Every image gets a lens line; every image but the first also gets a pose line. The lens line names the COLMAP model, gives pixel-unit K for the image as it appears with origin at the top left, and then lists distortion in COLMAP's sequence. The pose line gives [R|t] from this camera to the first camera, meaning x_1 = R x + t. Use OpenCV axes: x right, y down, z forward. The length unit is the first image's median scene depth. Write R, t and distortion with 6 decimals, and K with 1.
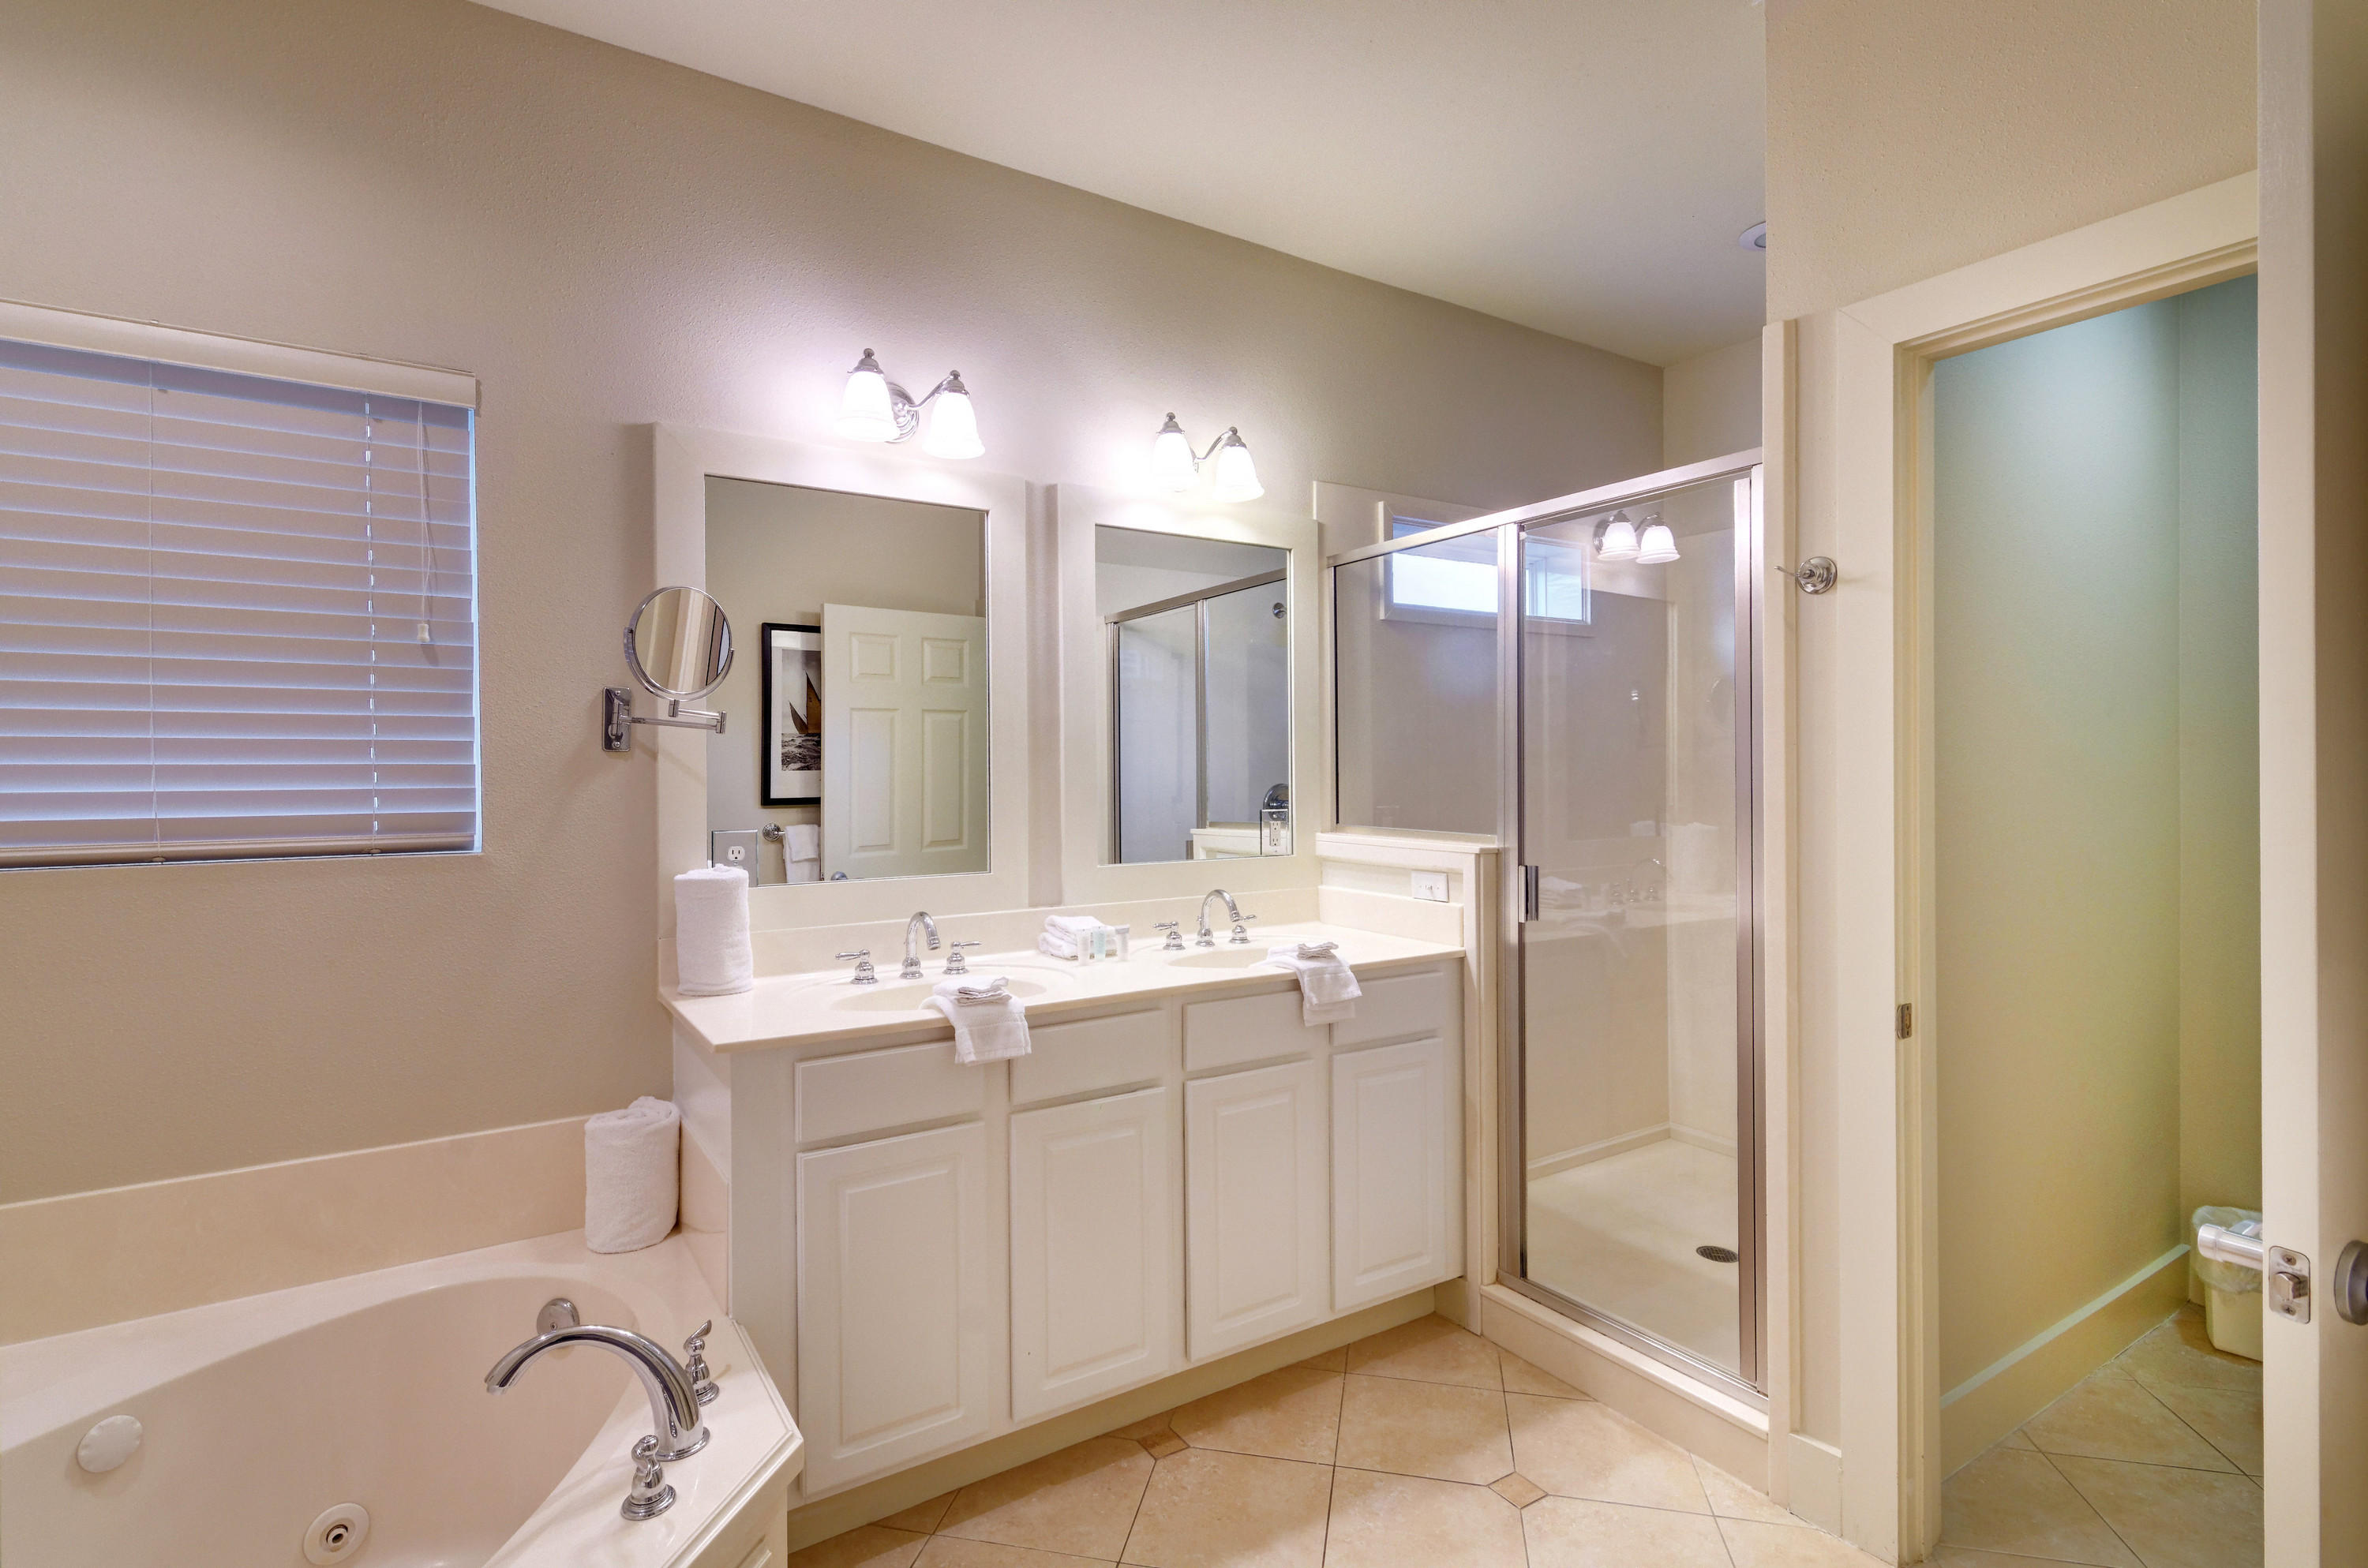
lens RADIAL K [[1117.4, 0, 1184.0], [0, 1117.4, 784.0], [0, 0, 1]] dist [-0.001416, -0.000828]
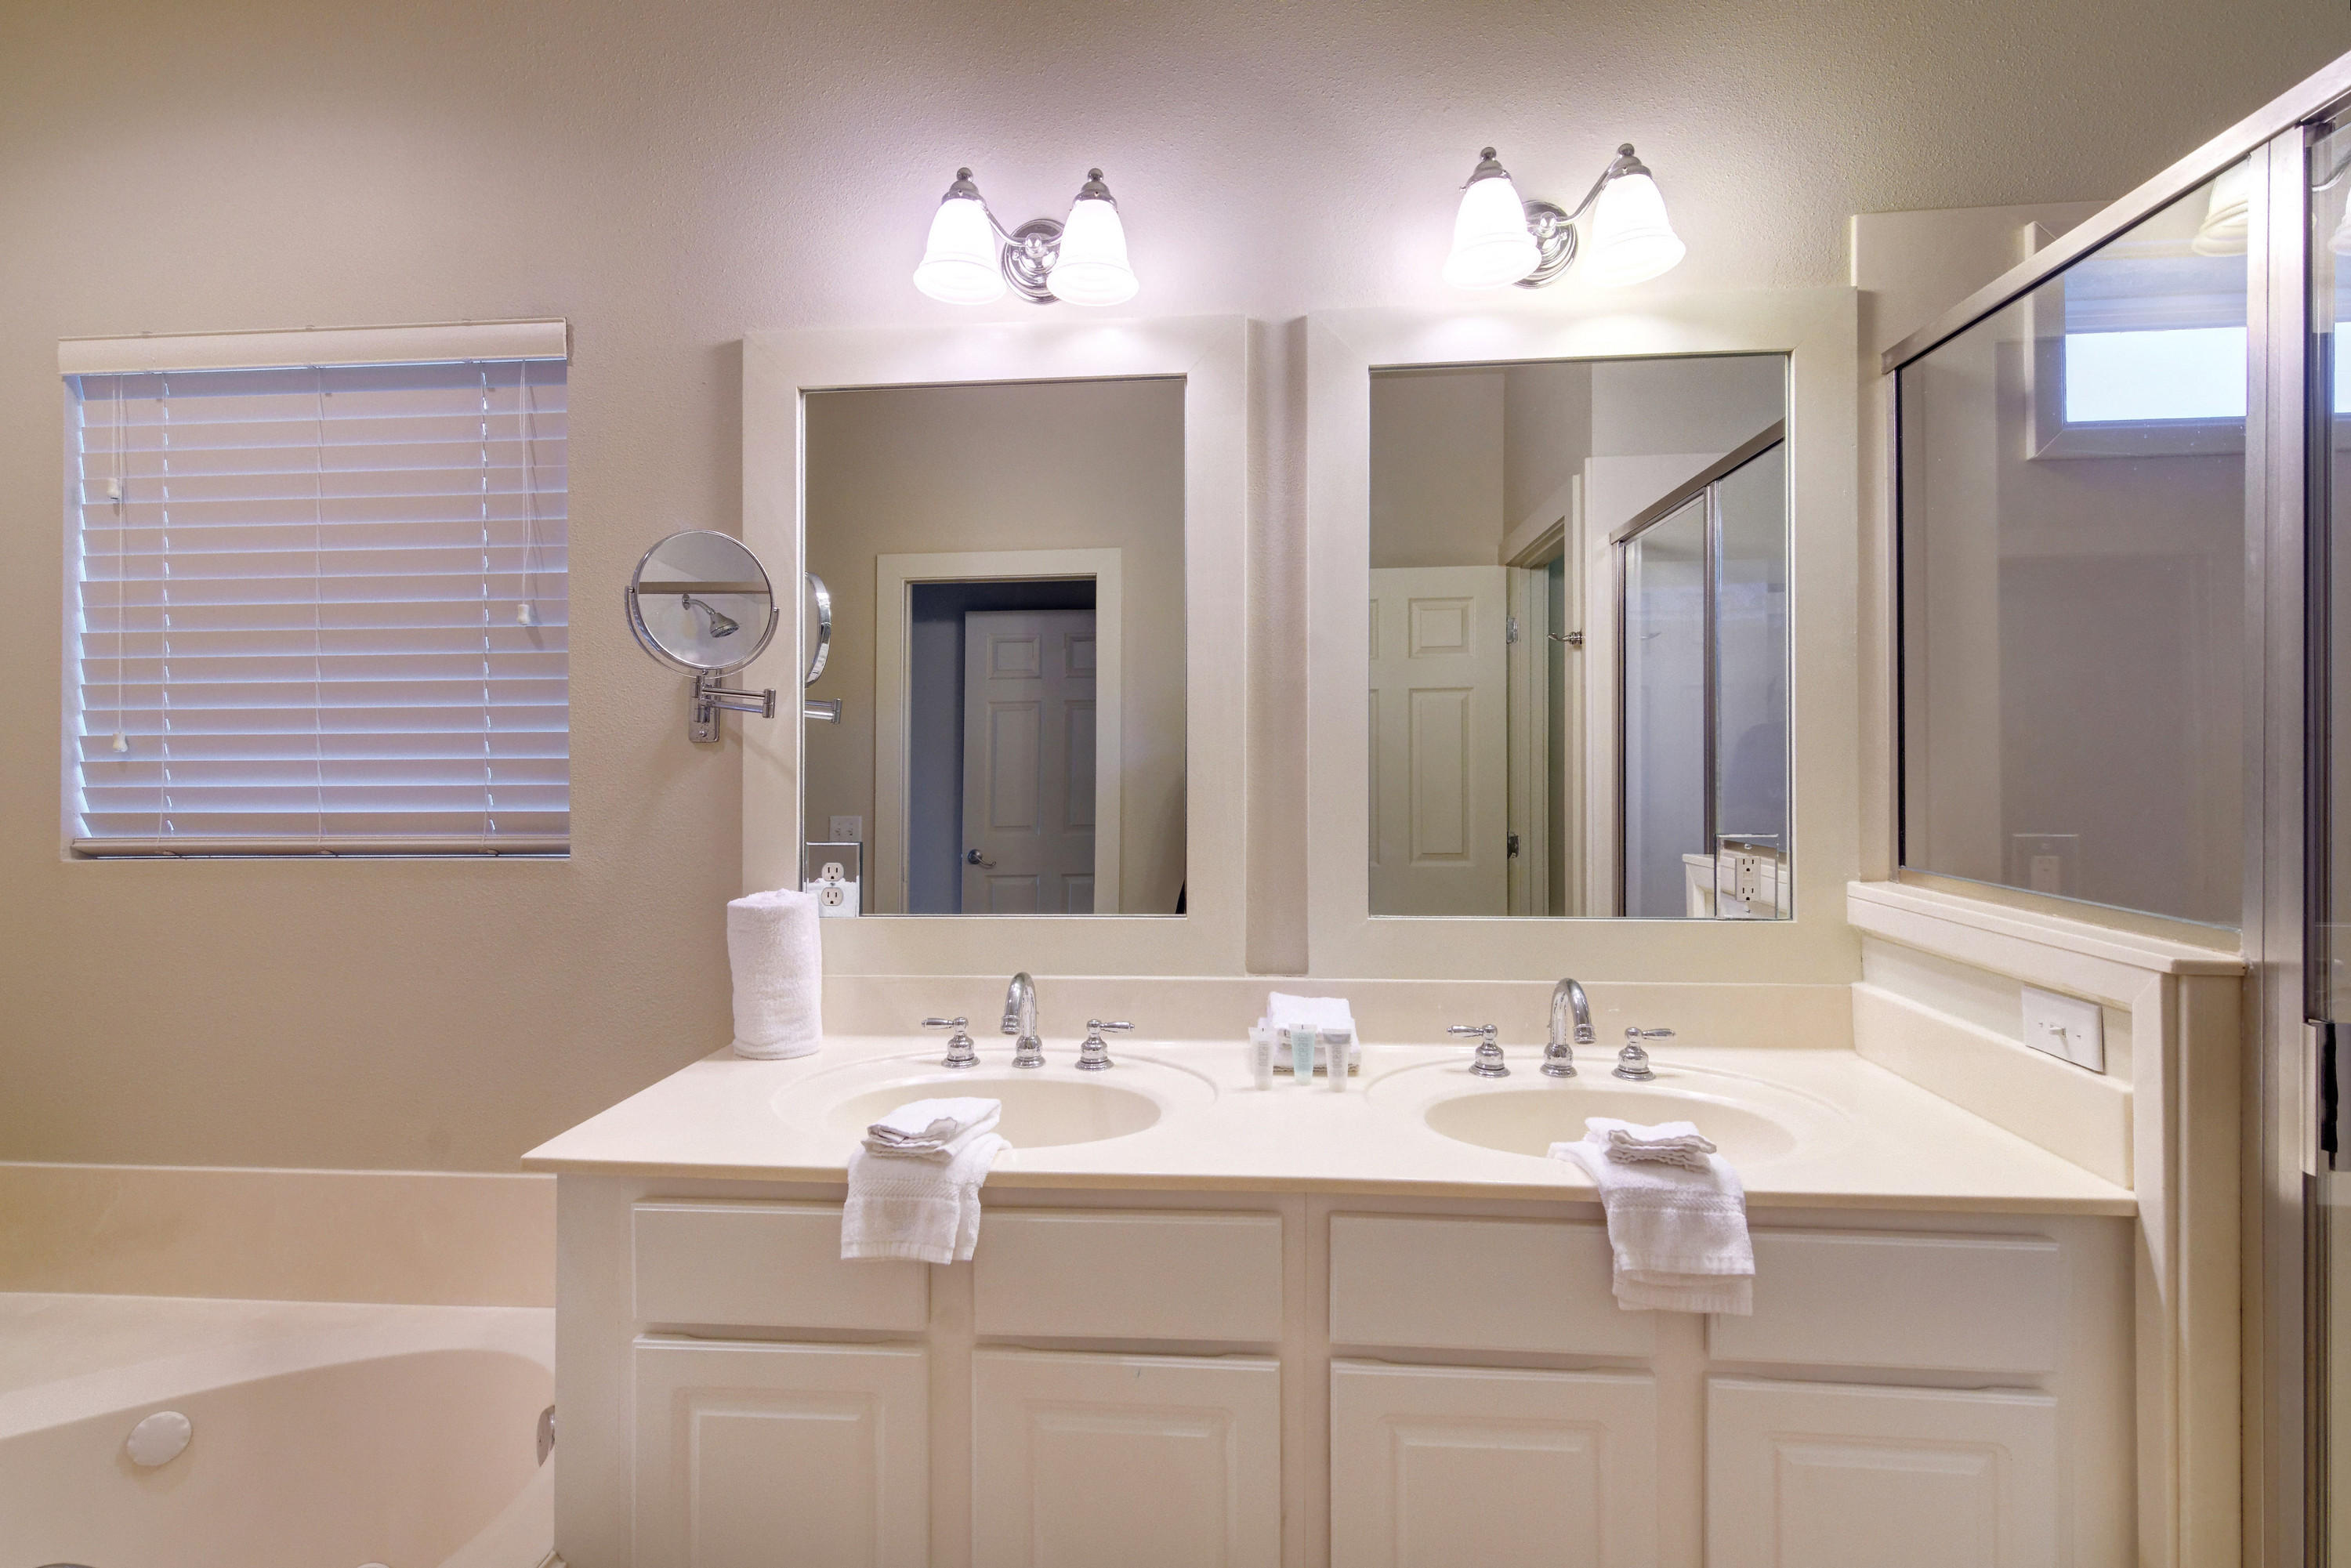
lens RADIAL K [[1119.0, 0, 1189.4], [0, 1119.0, 764.0], [0, 0, 1]] dist [-0.000179, 0.000634]
pose [[0.788435, 0.003054, -0.615111, 0.261393], [-0.004575, 0.999989, -0.000899, -0.012880], [0.615101, 0.003524, 0.788440, 0.521937]]
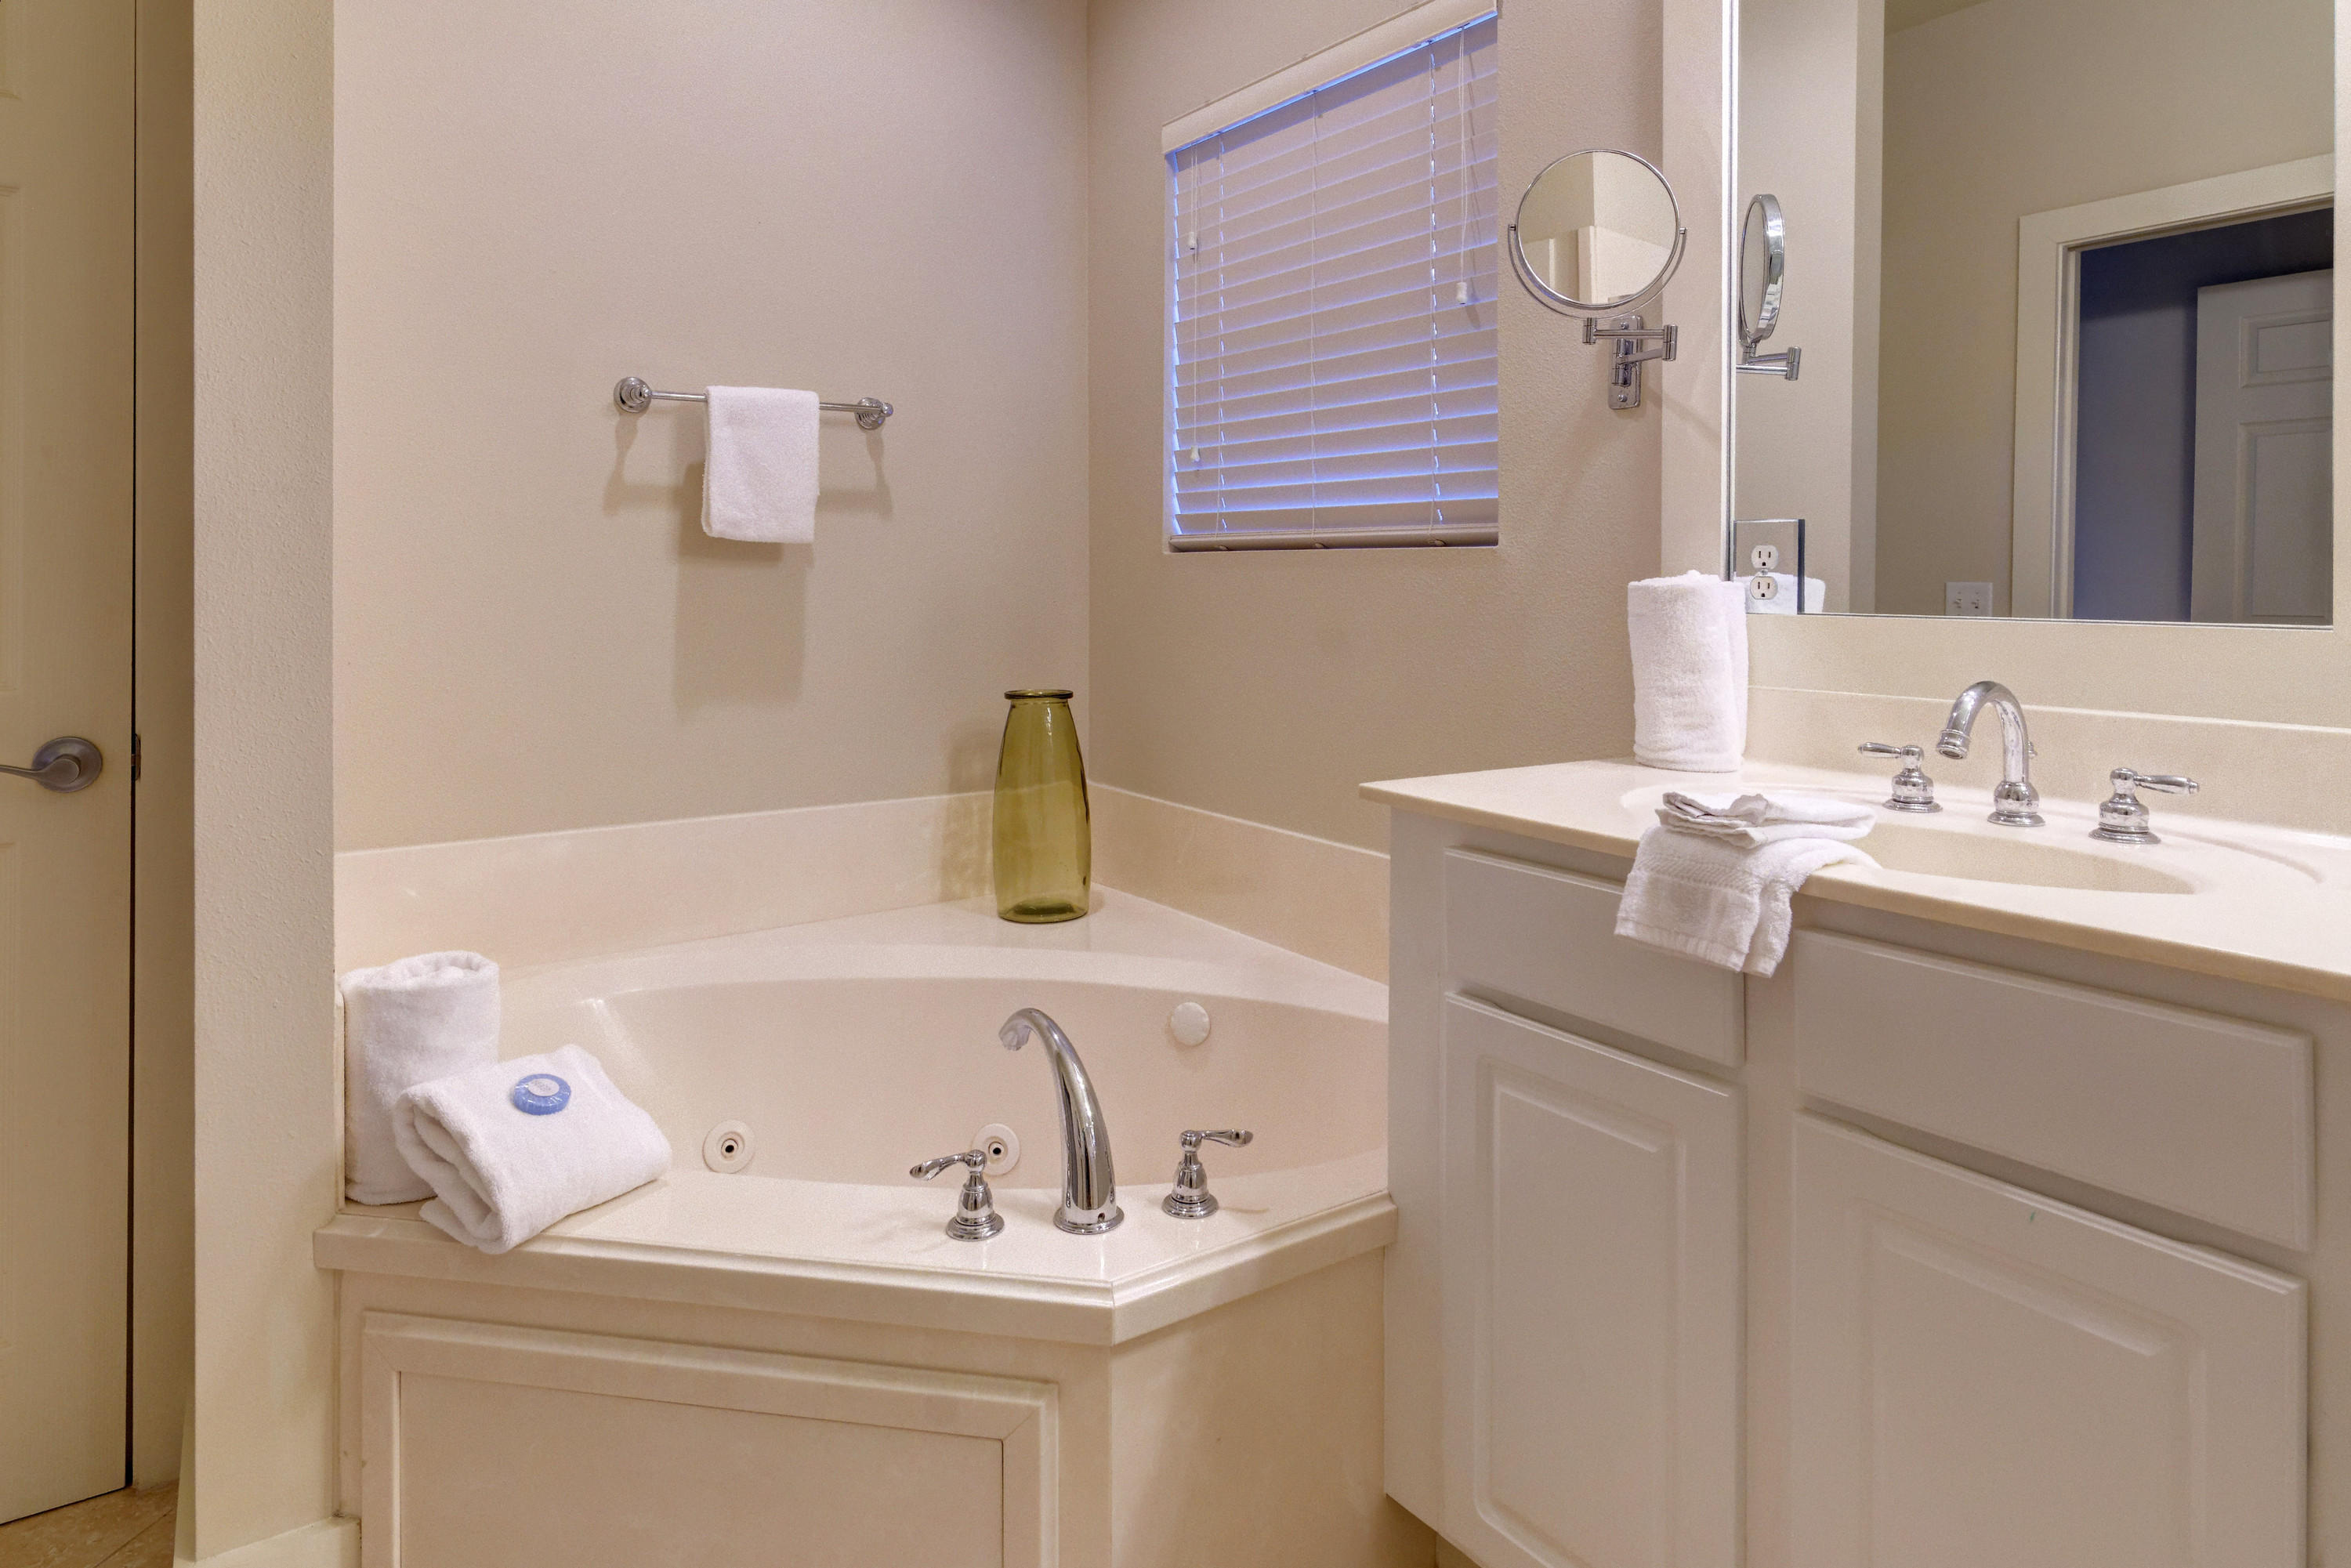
lens RADIAL K [[1370.8, 0, 1167.3], [0, 1370.8, 576.0], [0, 0, 1]] dist [0.004979, 0.001868]
pose [[0.017977, 0.010492, -0.999783, 0.335596], [-0.008428, 0.999911, 0.010341, 0.065604], [0.999803, 0.008240, 0.018064, 0.636644]]
